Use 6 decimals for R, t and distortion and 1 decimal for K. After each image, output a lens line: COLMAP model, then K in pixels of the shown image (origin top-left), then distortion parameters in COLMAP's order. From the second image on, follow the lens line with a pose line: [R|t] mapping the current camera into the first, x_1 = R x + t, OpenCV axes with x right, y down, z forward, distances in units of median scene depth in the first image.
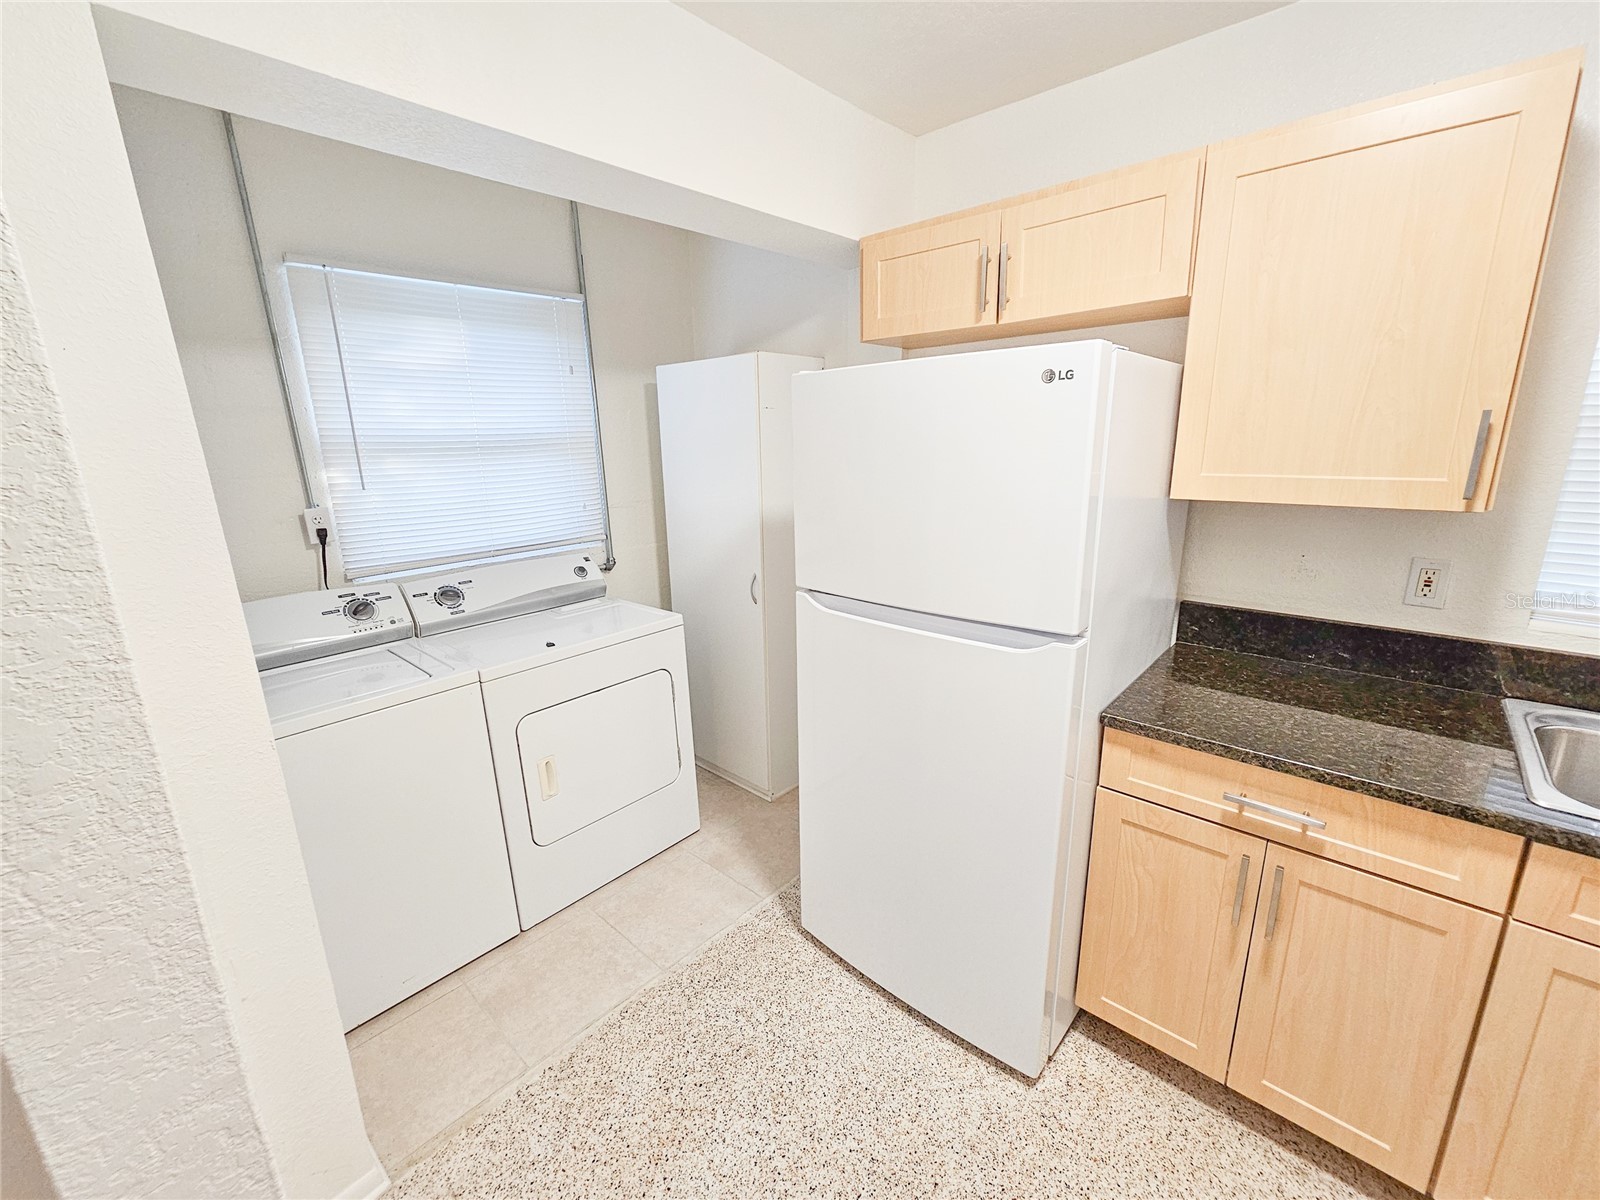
lens RADIAL K [[653.4, 0, 794.8], [0, 653.4, 596.1], [0, 0, 1]] dist [-0.001091, -0.000494]
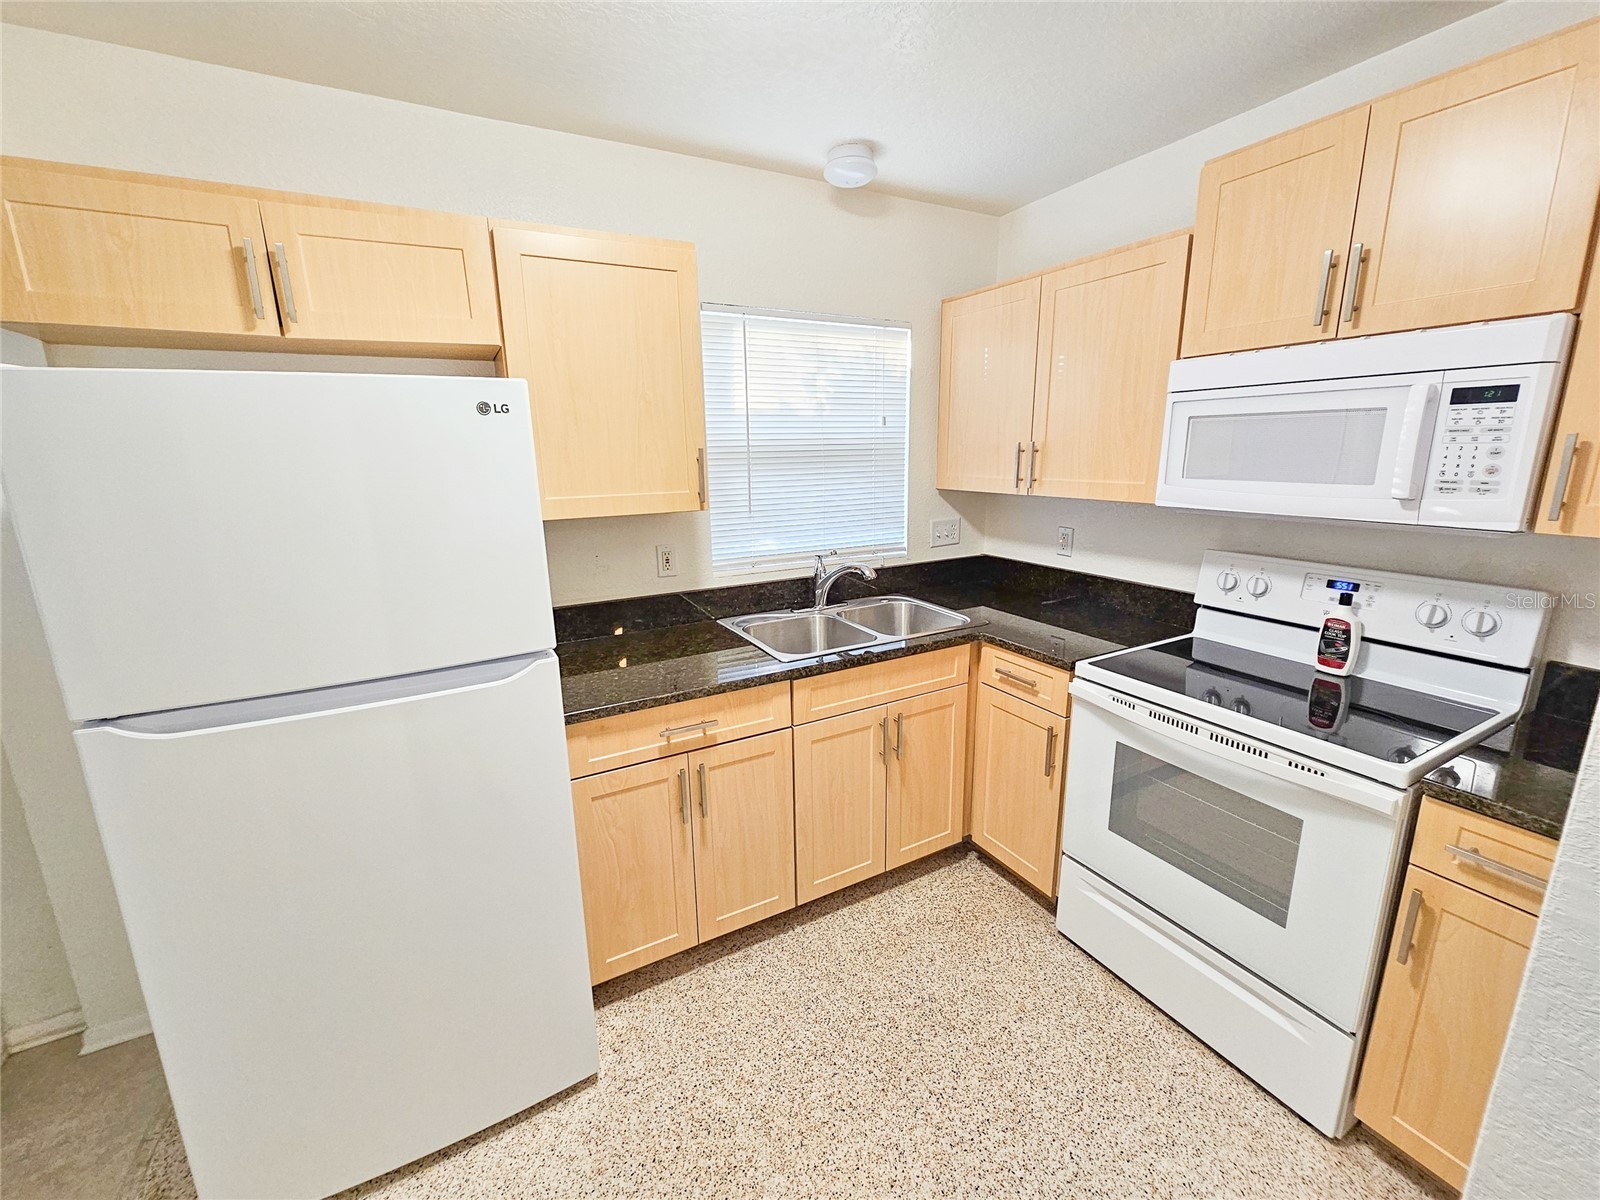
lens RADIAL K [[653.4, 0, 794.8], [0, 653.4, 596.1], [0, 0, 1]] dist [-0.001091, -0.000494]
pose [[0.326726, -0.189250, 0.925978, -0.381208], [0.239248, 0.964397, 0.112684, -0.043705], [-0.914336, 0.184721, 0.360372, 0.202350]]
